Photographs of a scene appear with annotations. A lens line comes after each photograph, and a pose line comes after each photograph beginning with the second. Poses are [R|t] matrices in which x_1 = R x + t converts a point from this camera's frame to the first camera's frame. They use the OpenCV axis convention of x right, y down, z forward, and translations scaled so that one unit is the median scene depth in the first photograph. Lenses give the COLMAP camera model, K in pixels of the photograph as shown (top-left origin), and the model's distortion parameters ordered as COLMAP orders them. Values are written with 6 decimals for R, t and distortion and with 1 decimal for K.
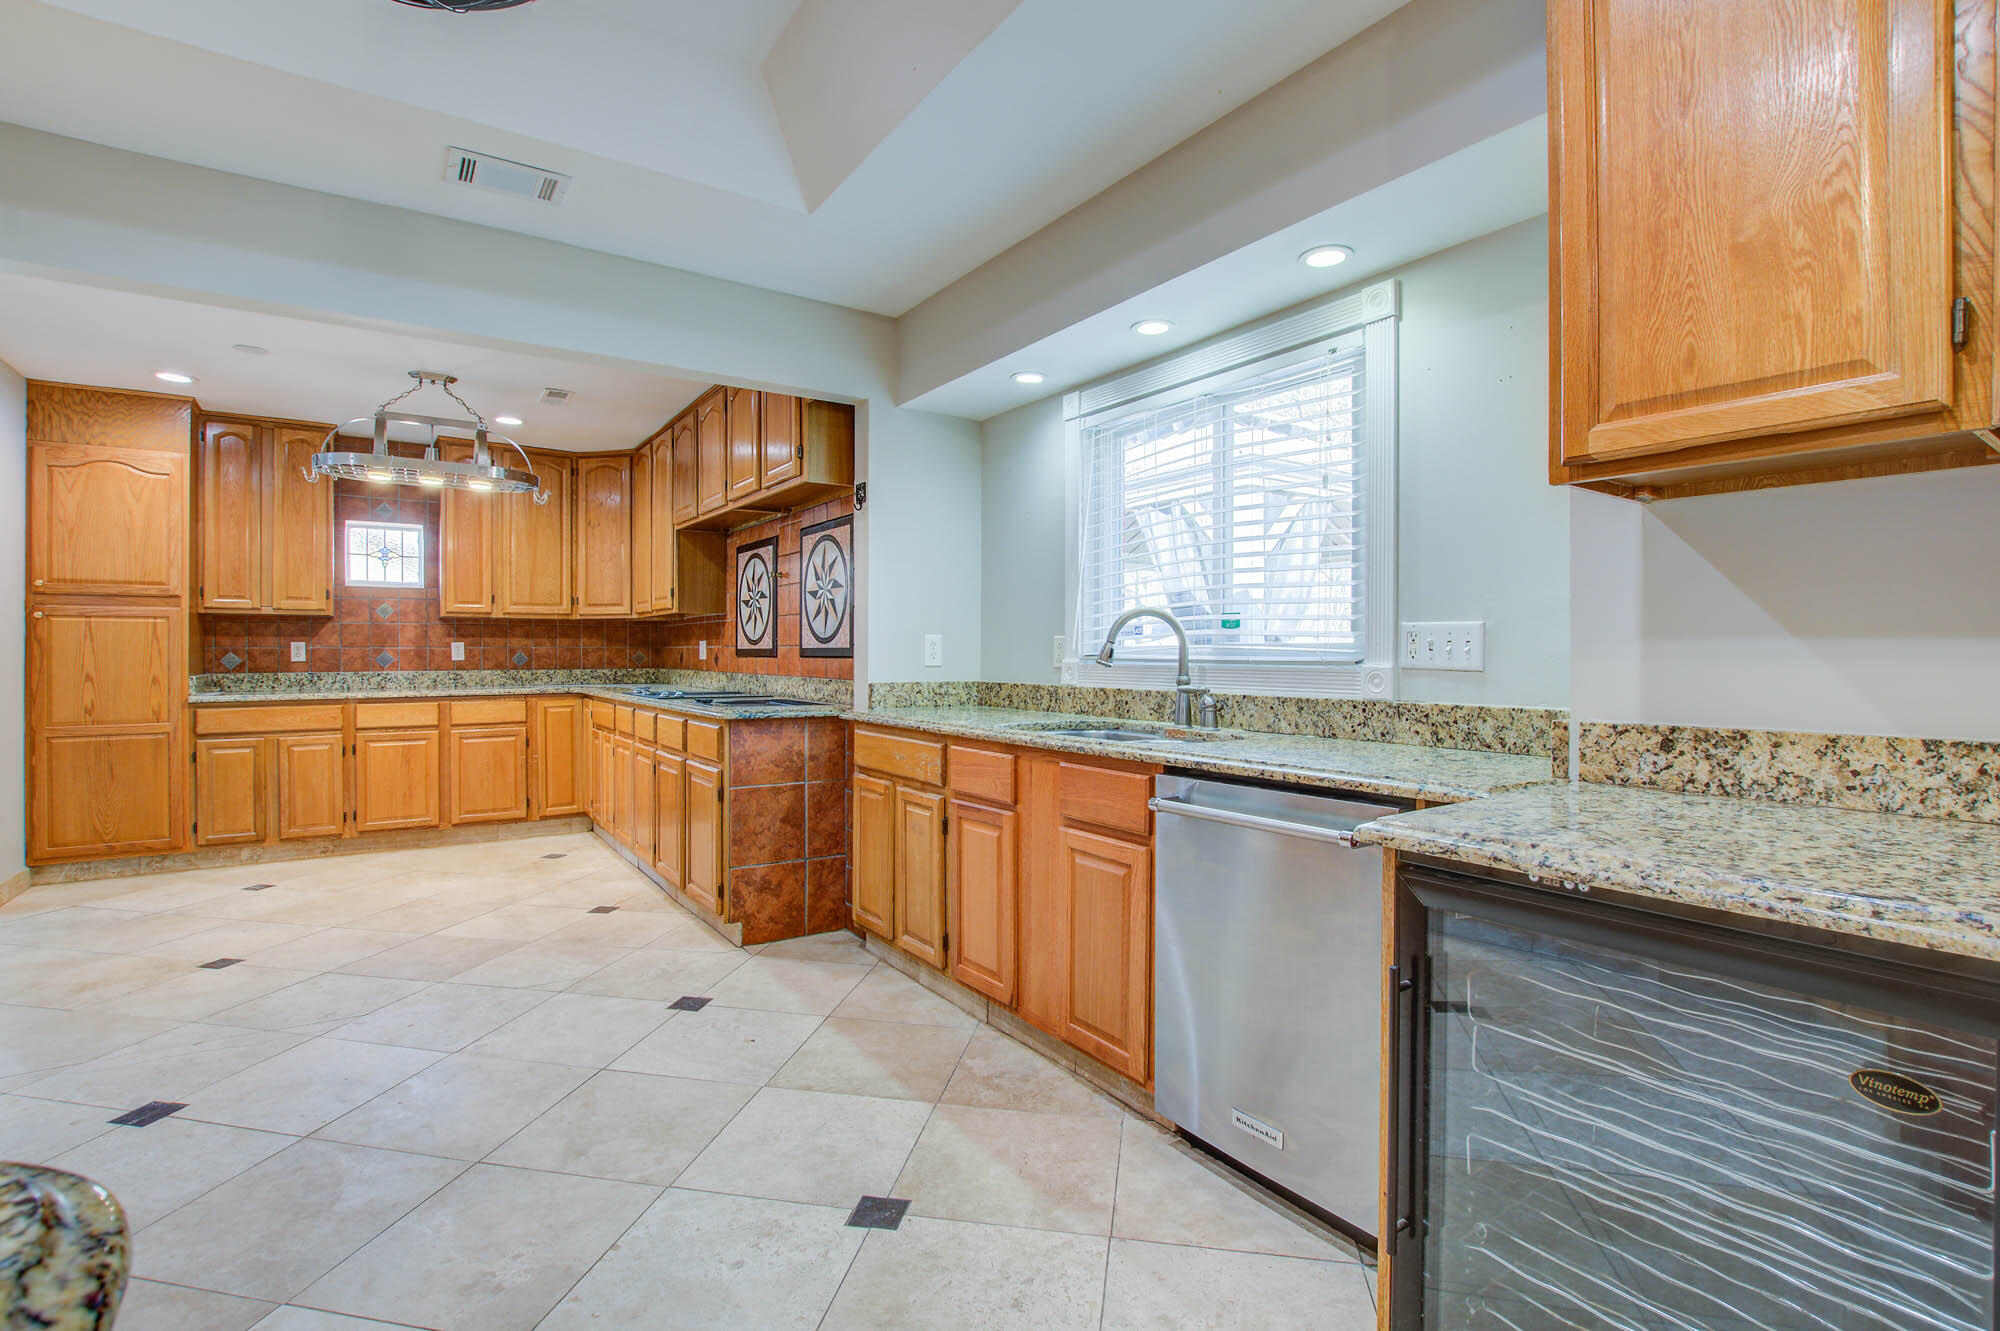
lens RADIAL K [[916.6, 0, 1003.3], [0, 916.6, 660.8], [0, 0, 1]] dist [-0.029344, 0.000653]
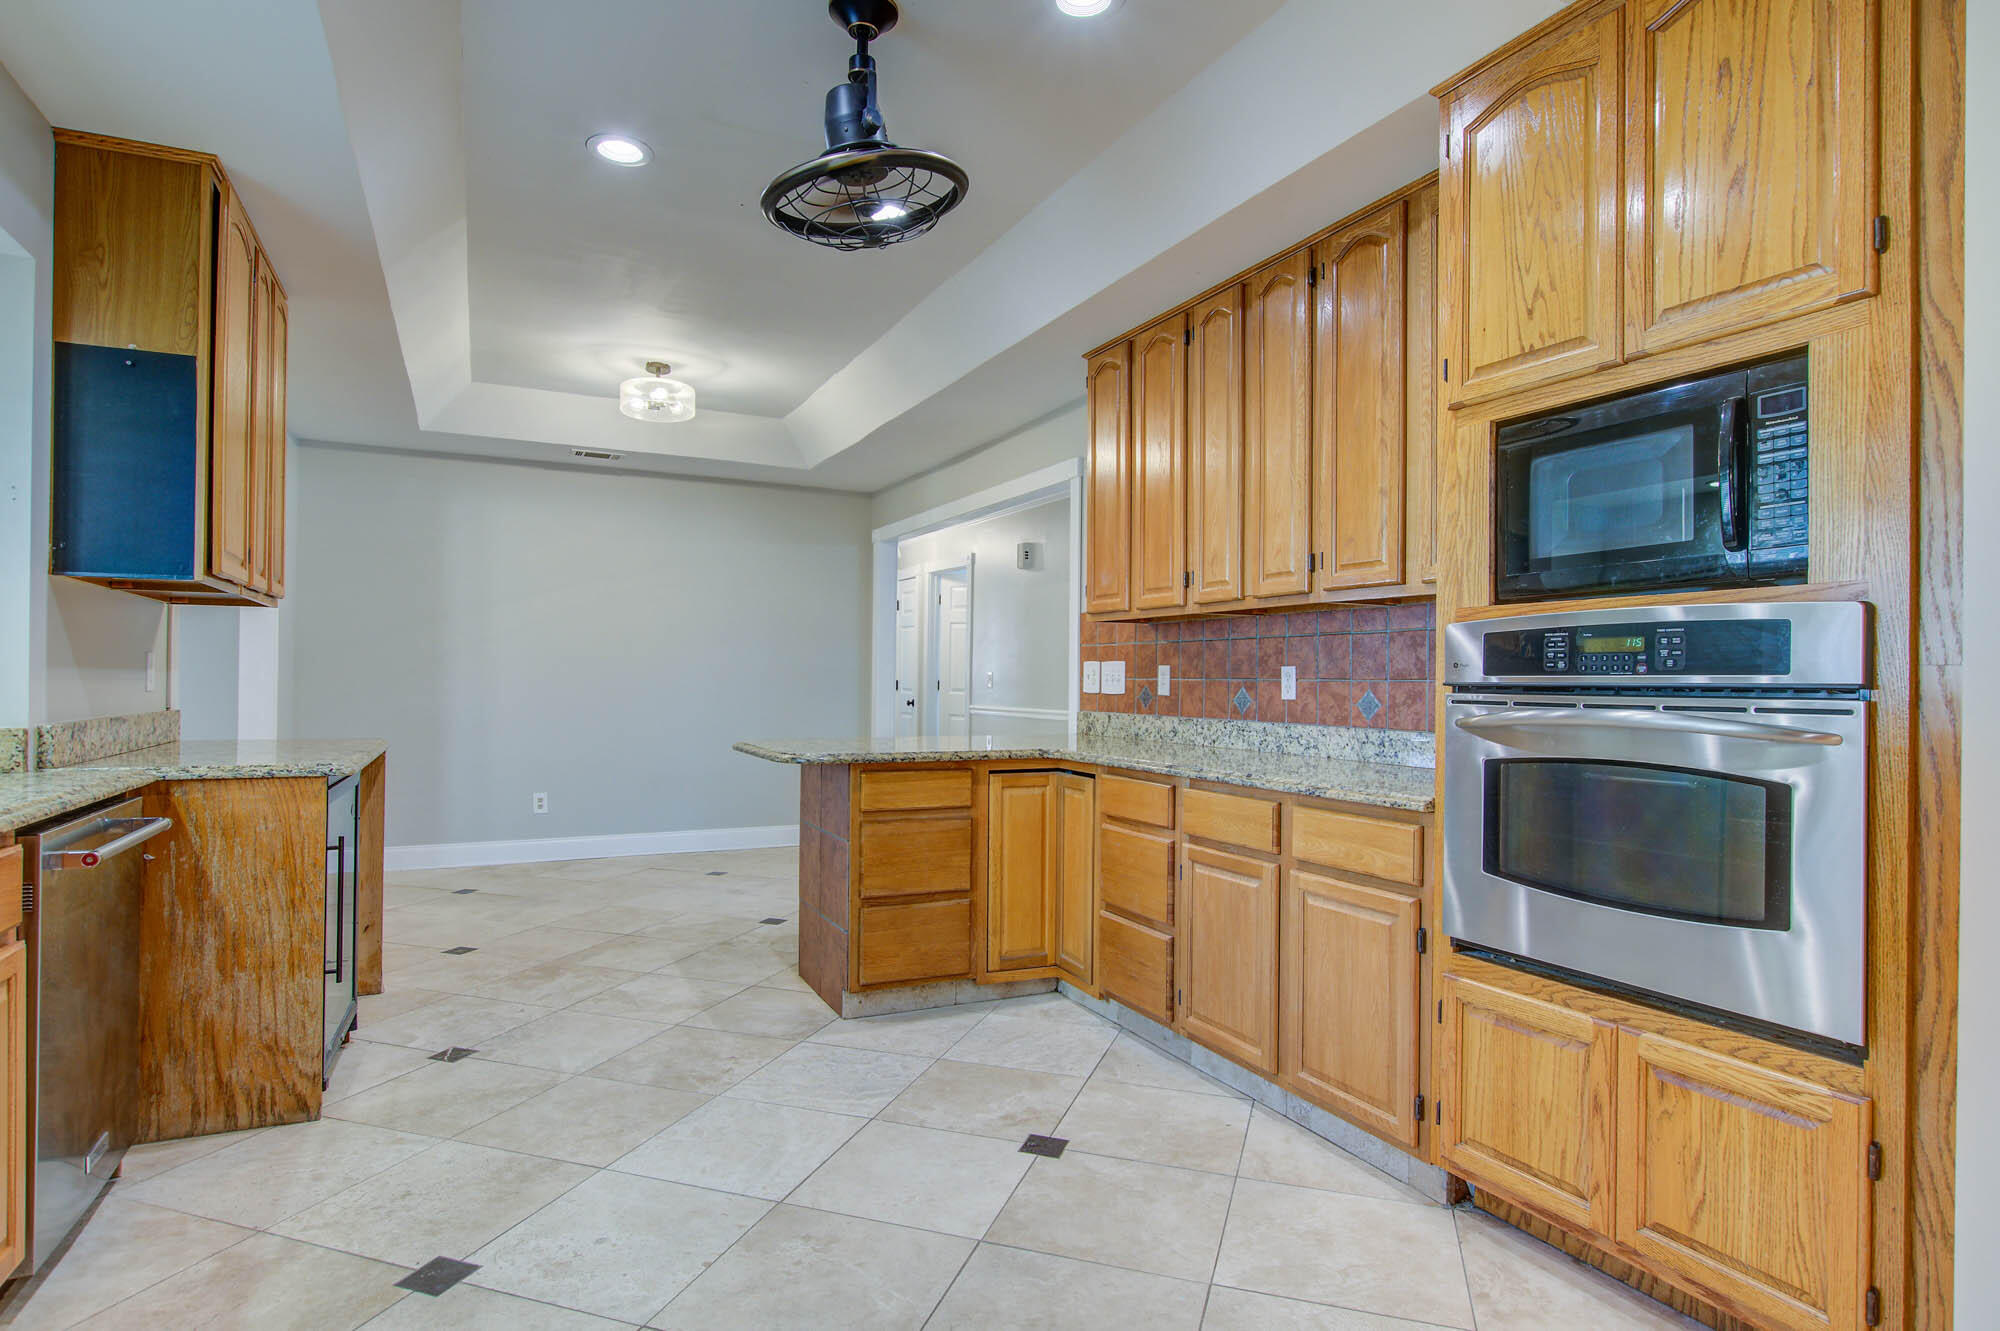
lens RADIAL K [[1040.0, 0, 1004.4], [0, 1040.0, 669.8], [0, 0, 1]] dist [-0.022881, 0.005526]
pose [[-0.990270, -0.009940, 0.138807, -0.357060], [-0.010387, 0.999943, -0.002496, -0.010319], [-0.138774, -0.003914, -0.990316, 0.819069]]
